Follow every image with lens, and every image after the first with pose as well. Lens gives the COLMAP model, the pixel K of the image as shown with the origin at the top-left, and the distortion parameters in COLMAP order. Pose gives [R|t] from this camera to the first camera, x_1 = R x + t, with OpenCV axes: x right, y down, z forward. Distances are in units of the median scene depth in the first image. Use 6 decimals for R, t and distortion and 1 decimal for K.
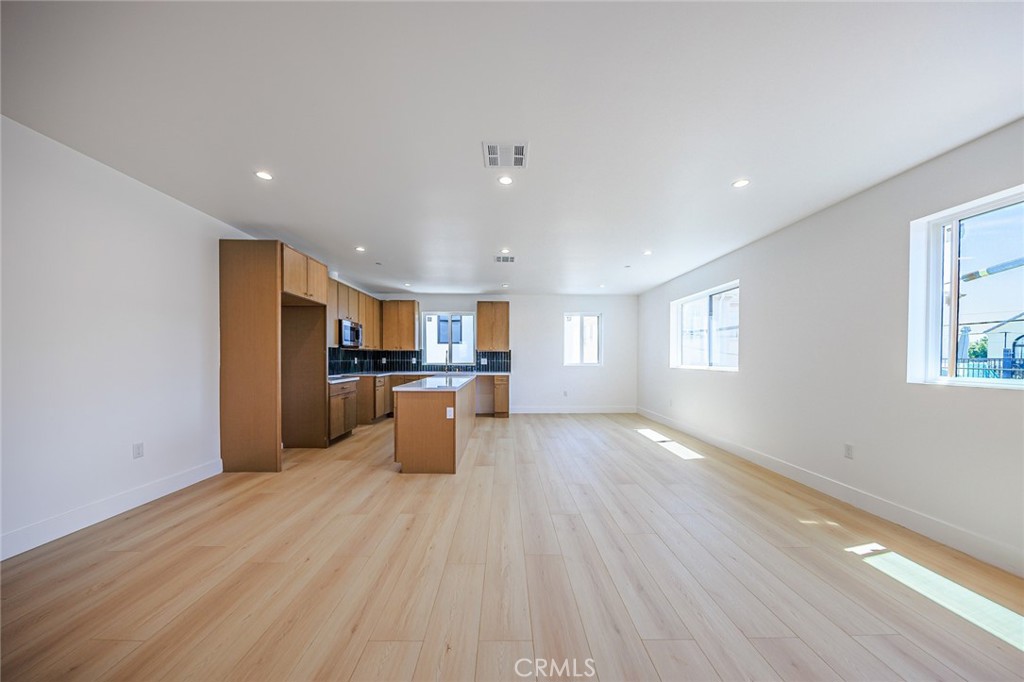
lens RADIAL K [[341.0, 0, 513.4], [0, 341.0, 359.8], [0, 0, 1]] dist [0.000543, -0.000023]
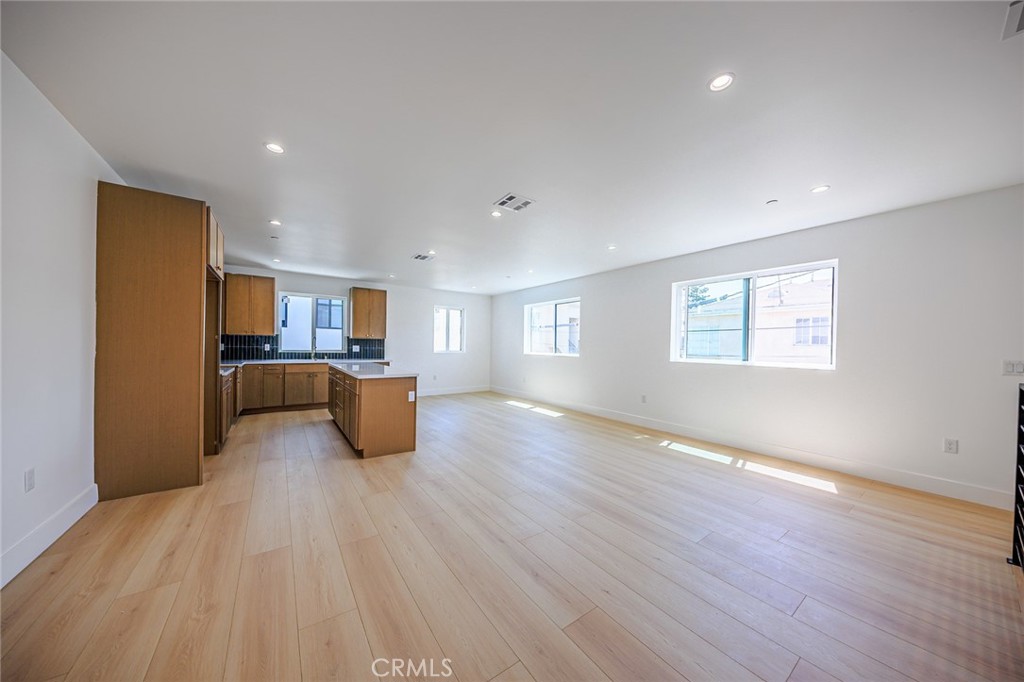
lens RADIAL K [[321.3, 0, 517.6], [0, 321.3, 344.7], [0, 0, 1]] dist [-0.000778, -0.000057]
pose [[0.828666, 0.011518, 0.559625, -0.247157], [-0.008852, 0.999933, -0.007472, -0.003800], [-0.559673, 0.001238, 0.828712, -0.030436]]
